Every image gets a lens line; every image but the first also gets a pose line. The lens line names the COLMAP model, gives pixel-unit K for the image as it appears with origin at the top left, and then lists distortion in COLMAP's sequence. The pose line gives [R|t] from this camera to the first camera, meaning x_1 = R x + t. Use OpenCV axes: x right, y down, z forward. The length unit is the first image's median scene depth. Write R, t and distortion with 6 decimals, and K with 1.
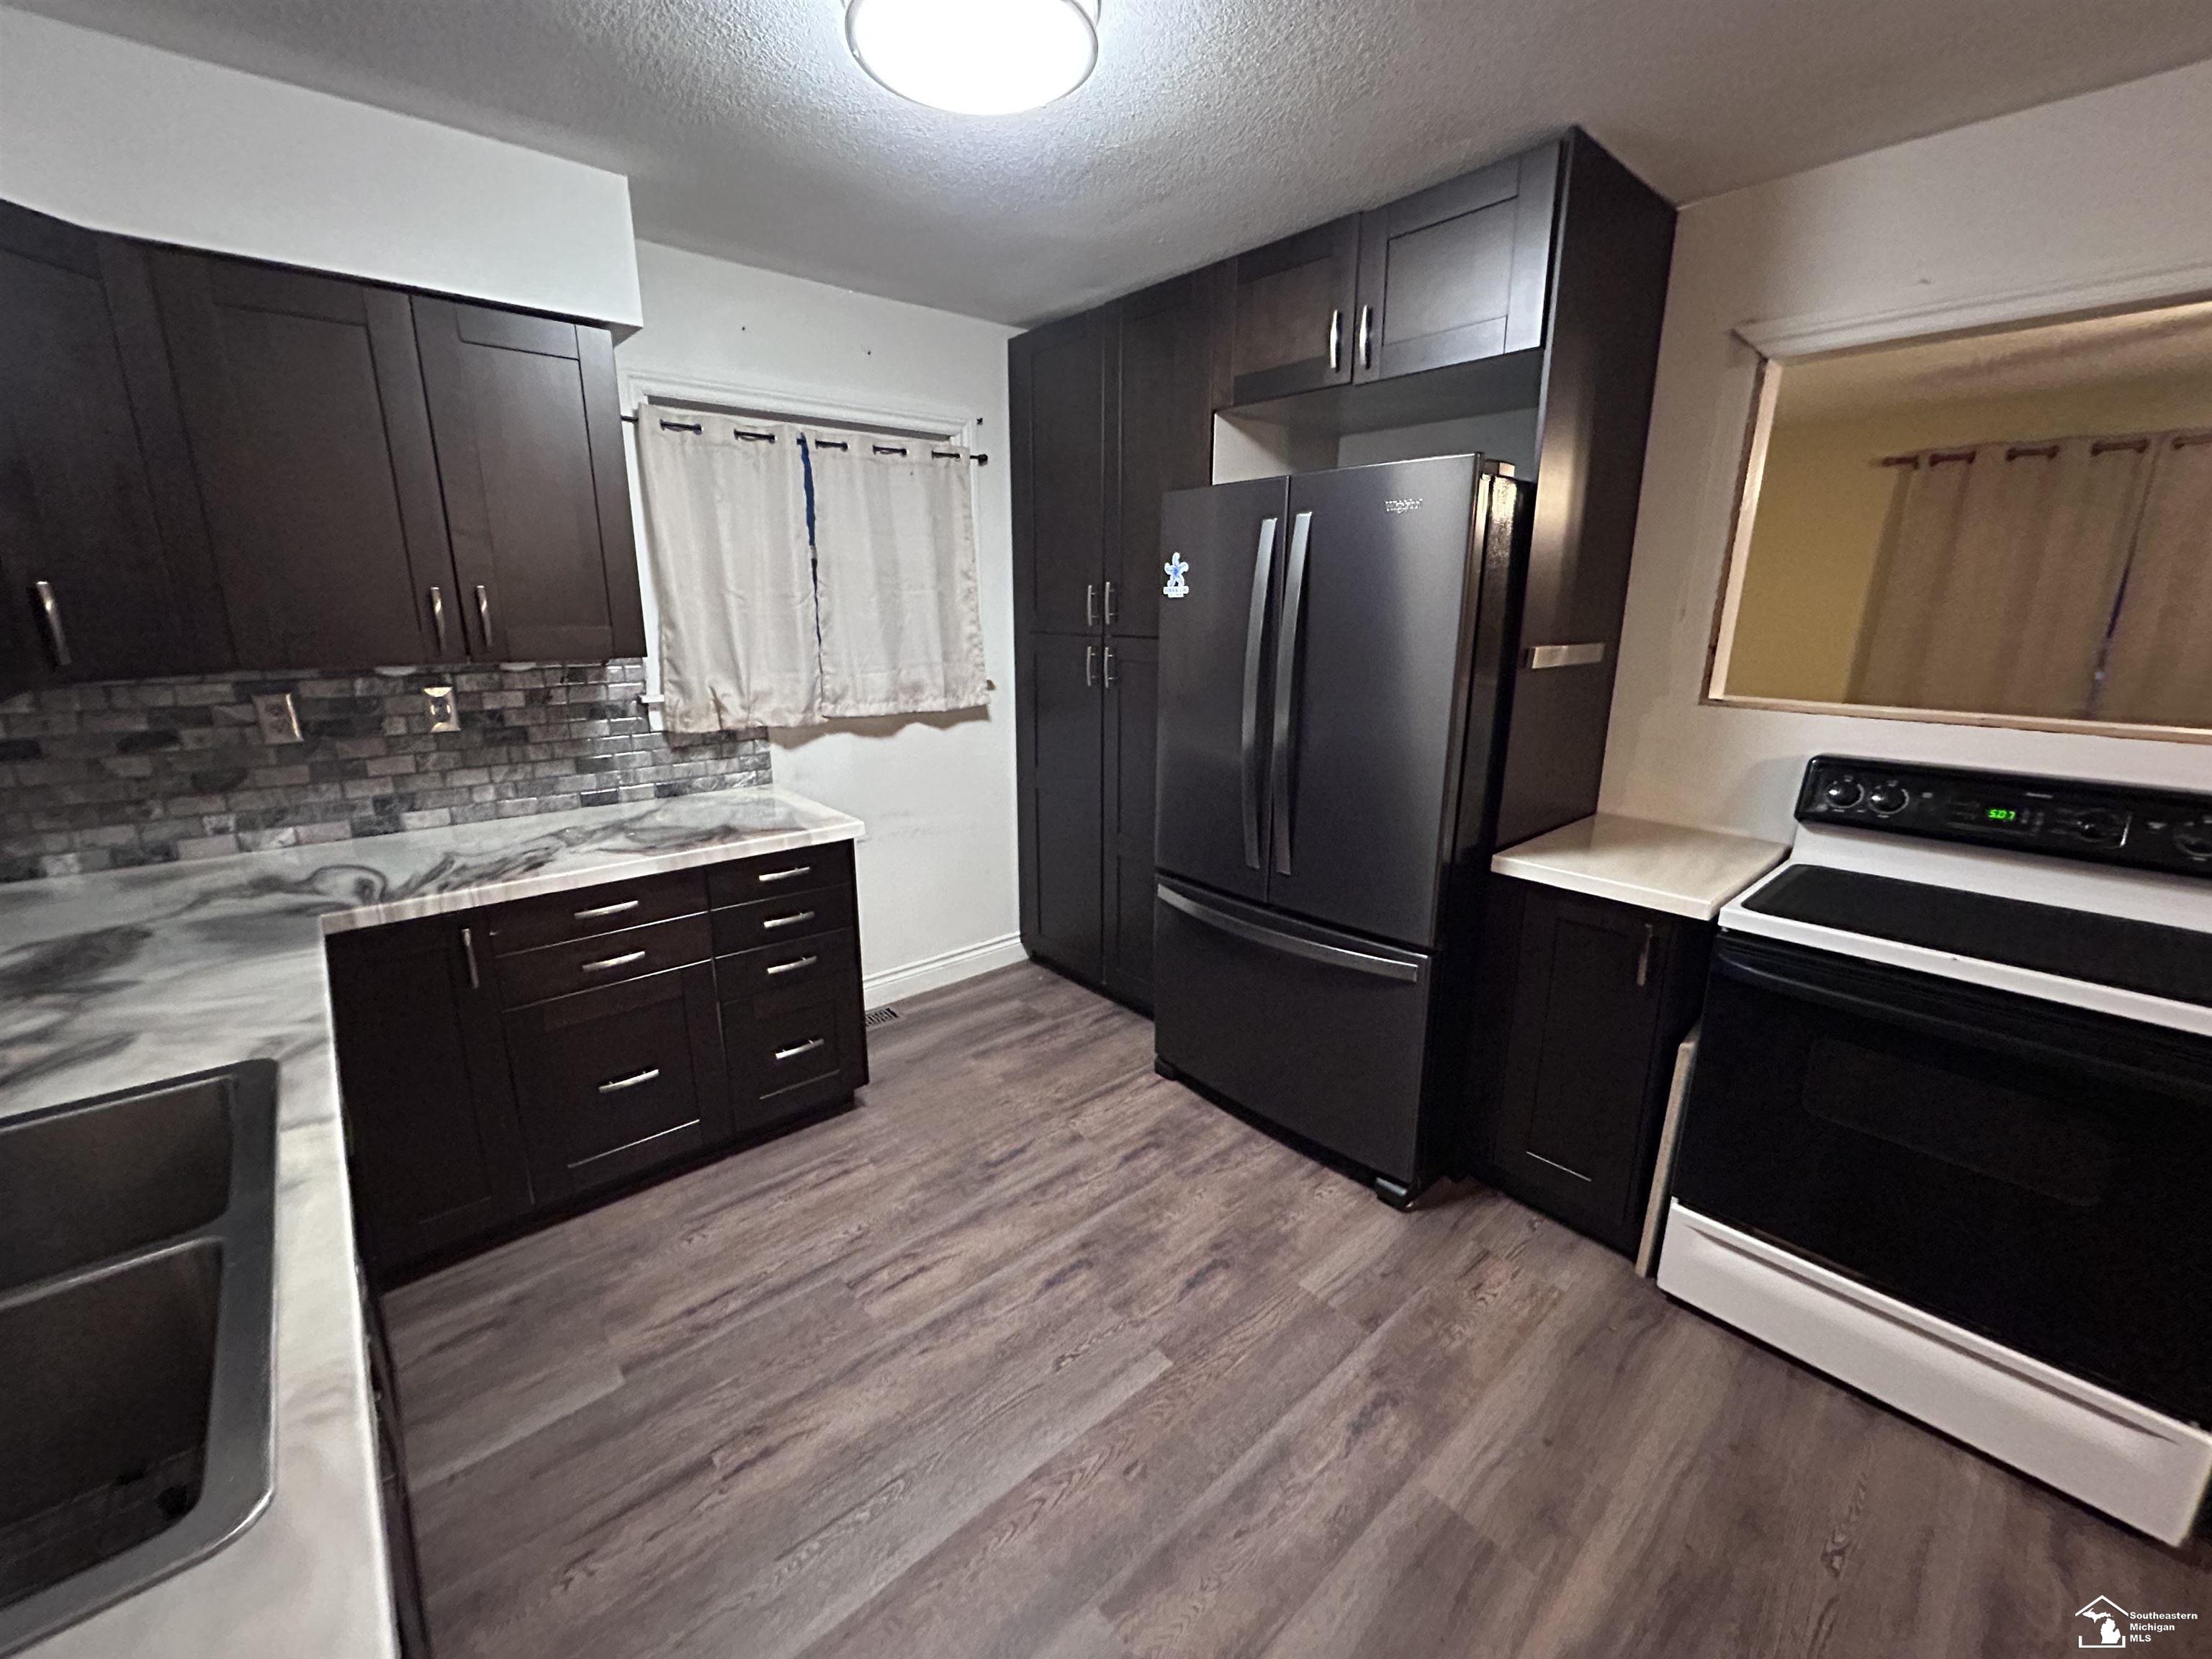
lens RADIAL K [[887.8, 0, 1103.3], [0, 887.8, 826.0], [0, 0, 1]] dist [-0.004071, 0.000559]
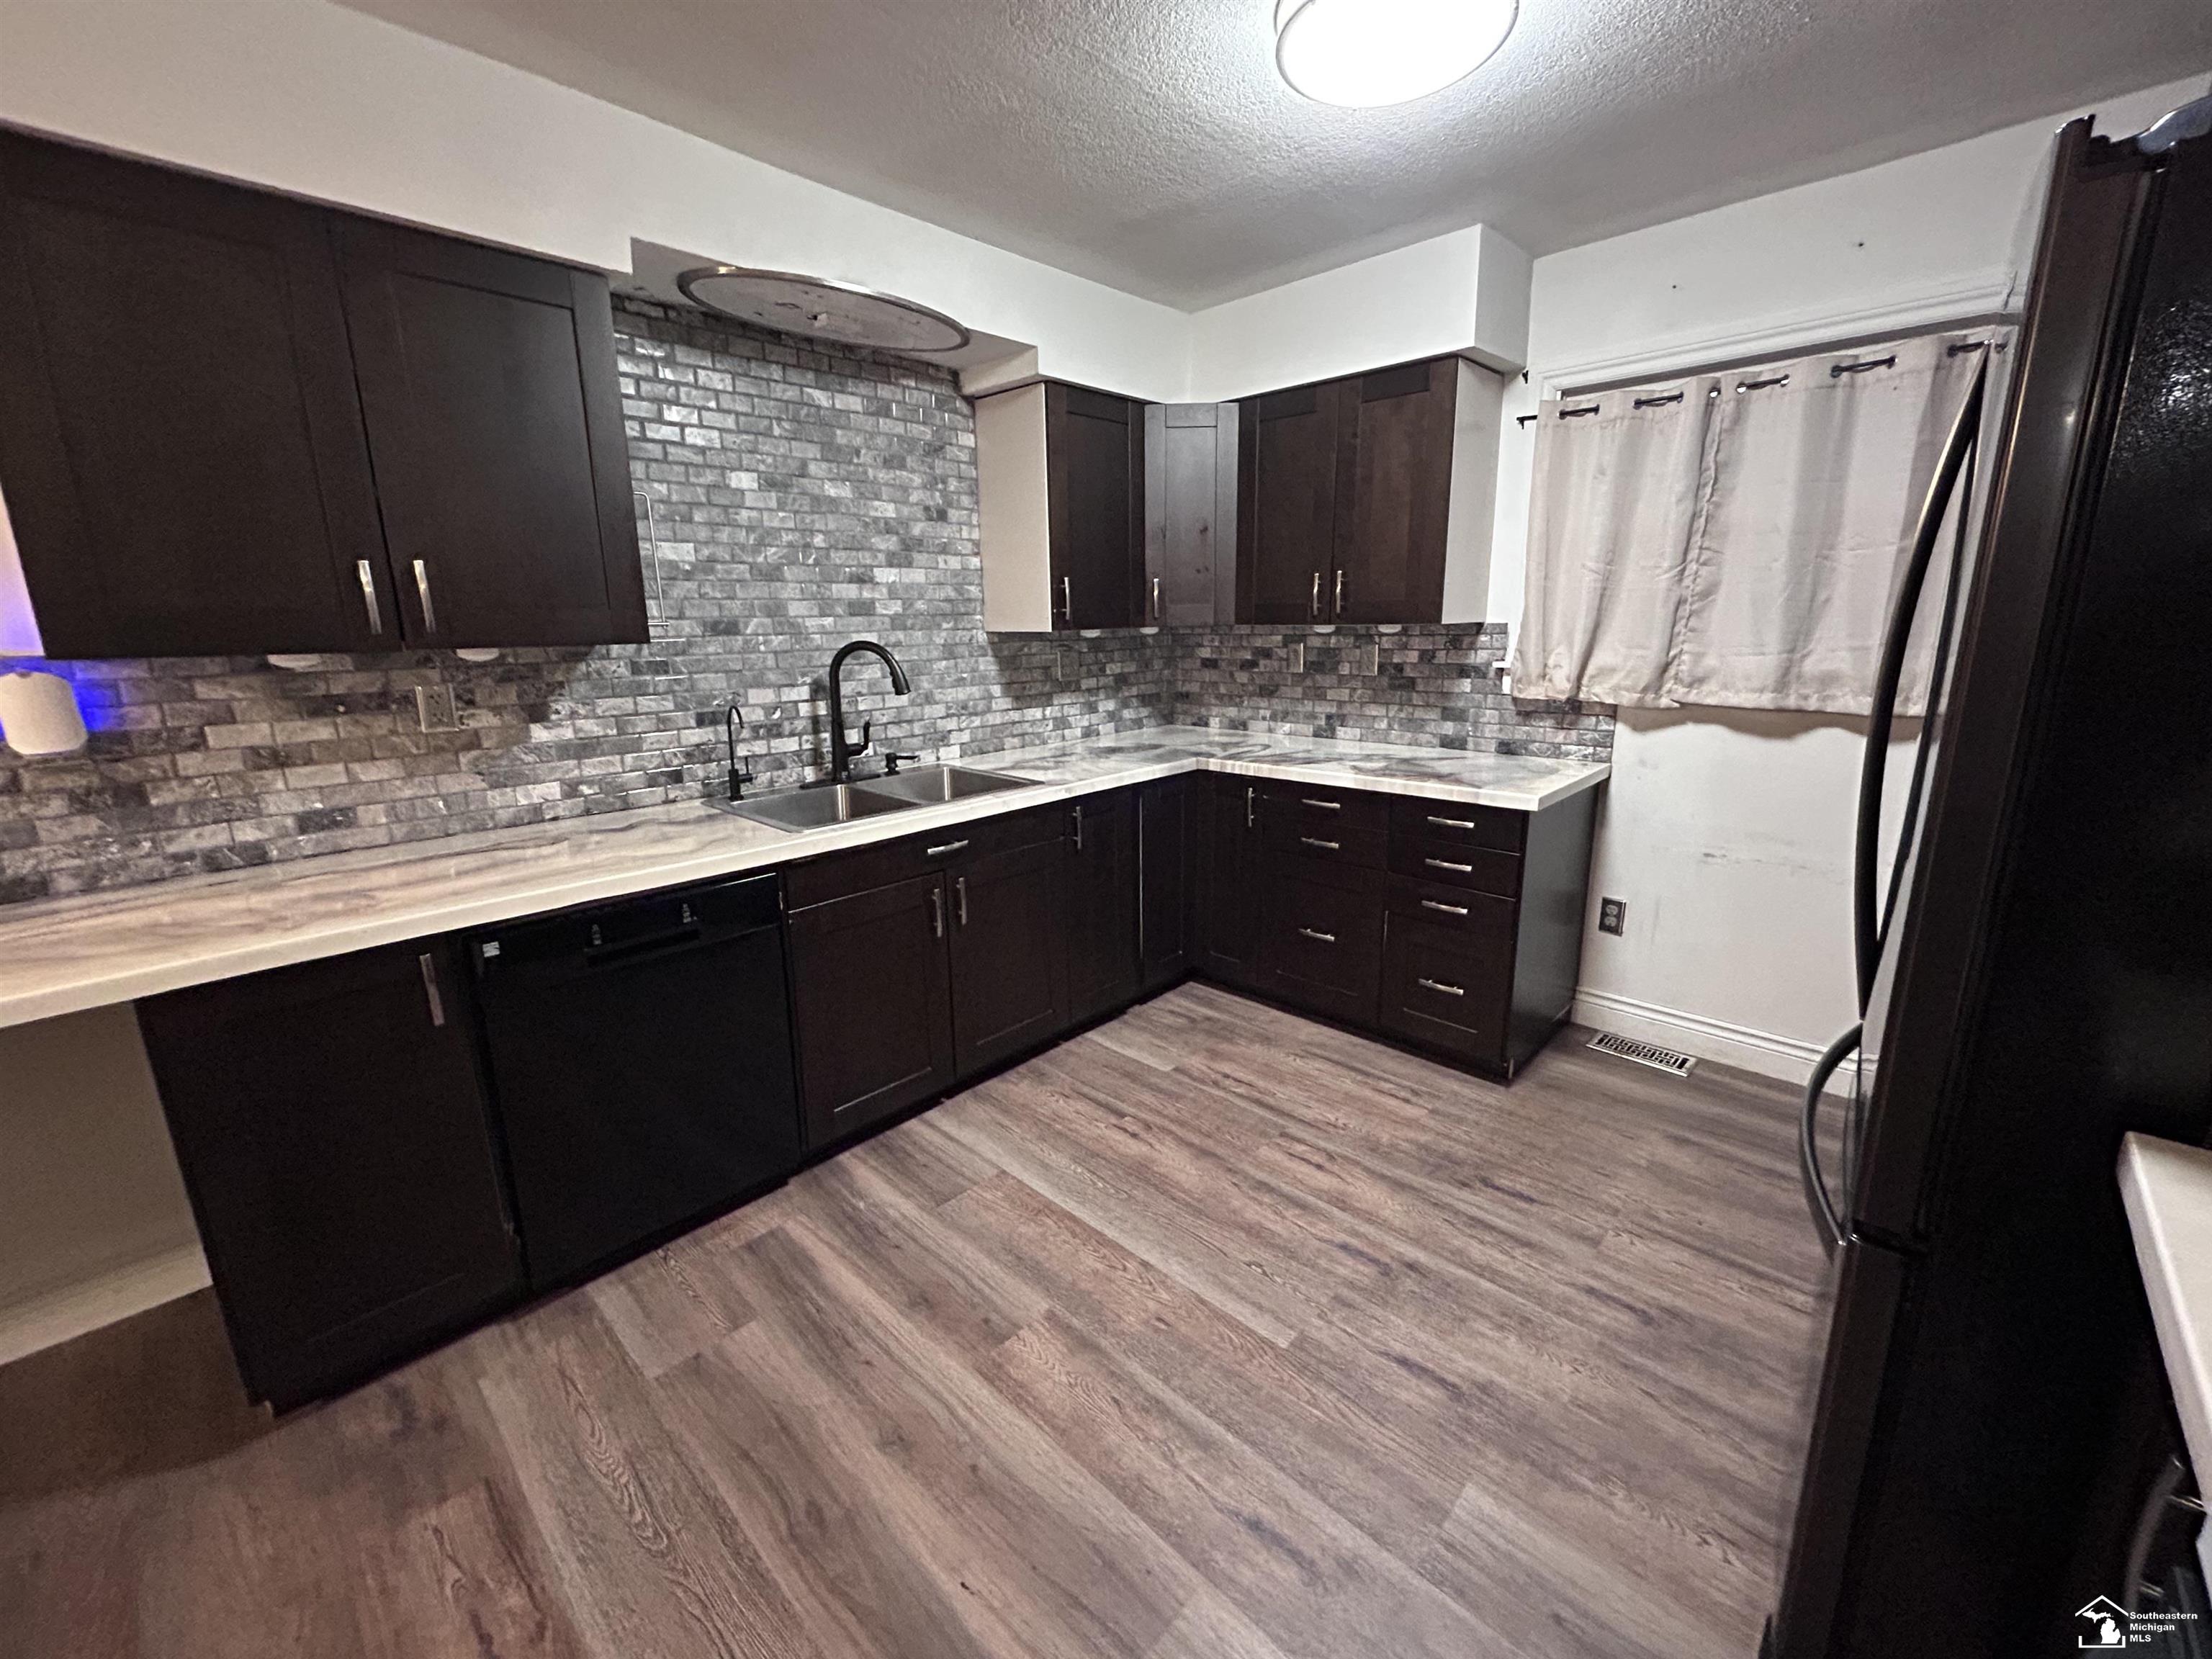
lens RADIAL K [[887.8, 0, 1097.6], [0, 887.8, 824.6], [0, 0, 1]] dist [-0.004071, 0.000559]
pose [[0.082102, 0.221195, -0.971768, 0.695643], [-0.229091, 0.953138, 0.197599, -0.061764], [0.969936, 0.206400, 0.128928, 0.450890]]
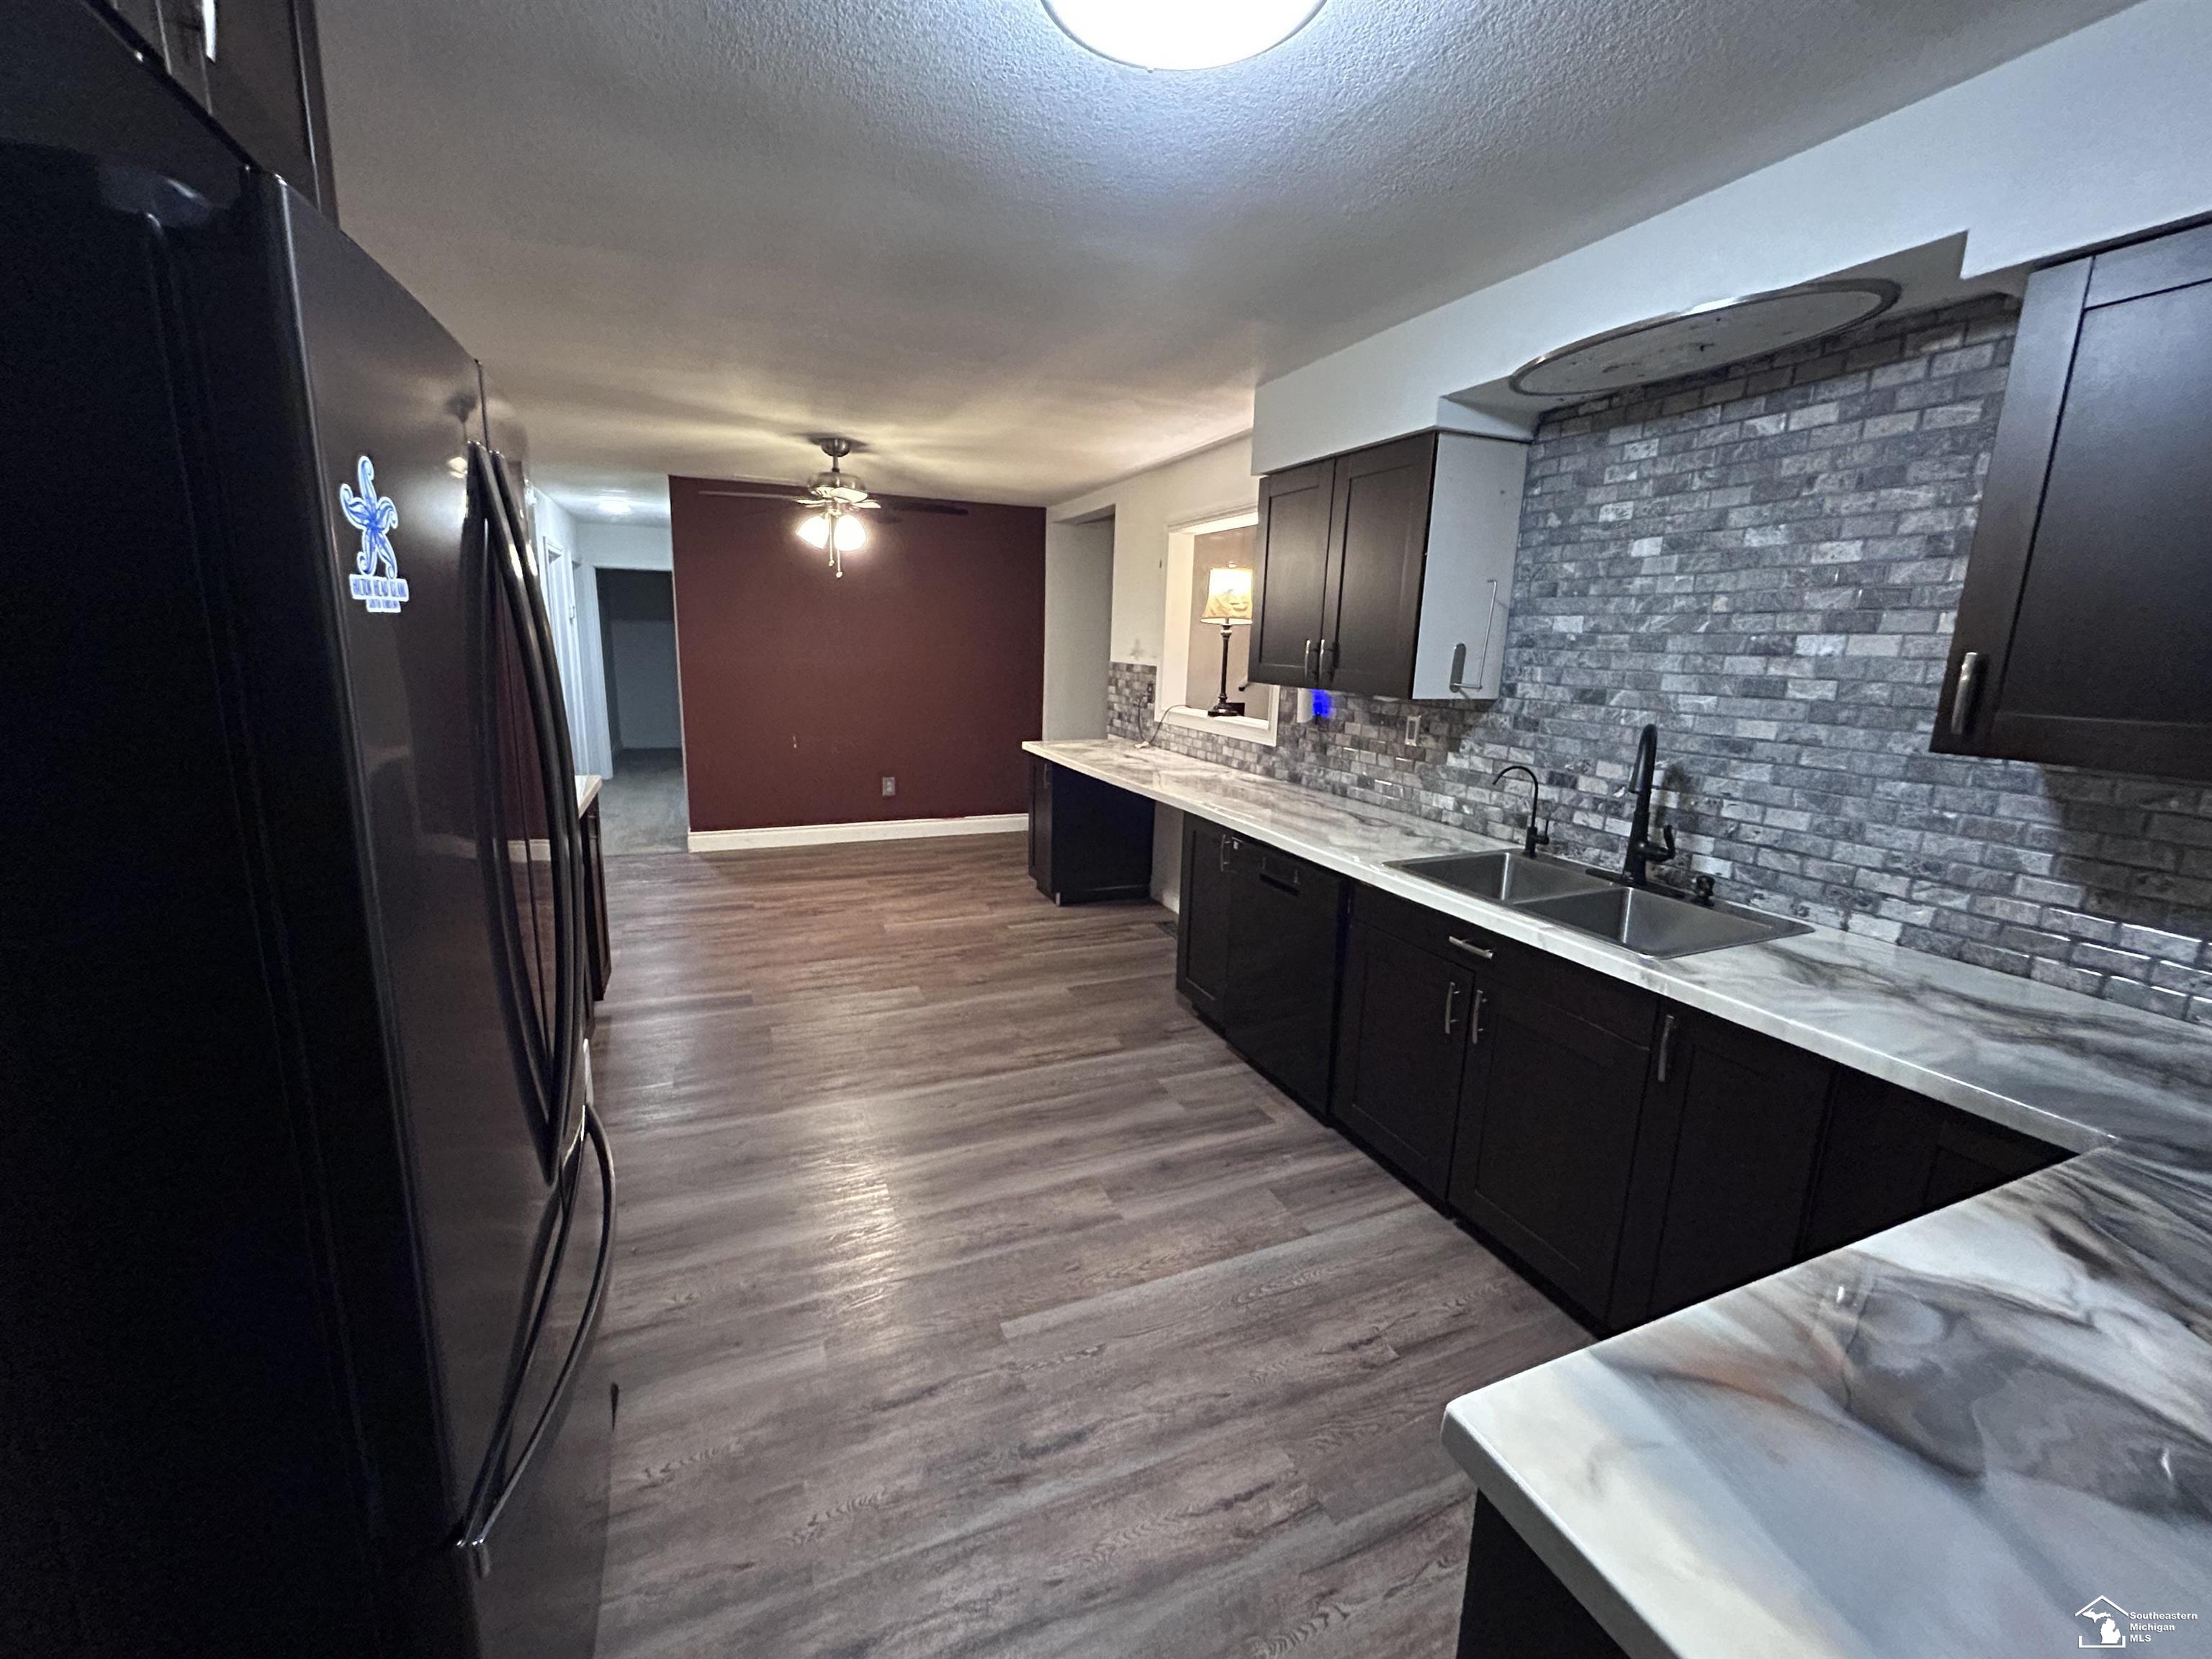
lens RADIAL K [[887.8, 0, 1099.2], [0, 887.8, 820.1], [0, 0, 1]] dist [-0.004071, 0.000559]
pose [[-0.947356, -0.092556, 0.306512, -0.253831], [0.048932, 0.904209, 0.424278, -0.337101], [-0.316420, 0.416940, -0.852079, 1.312286]]
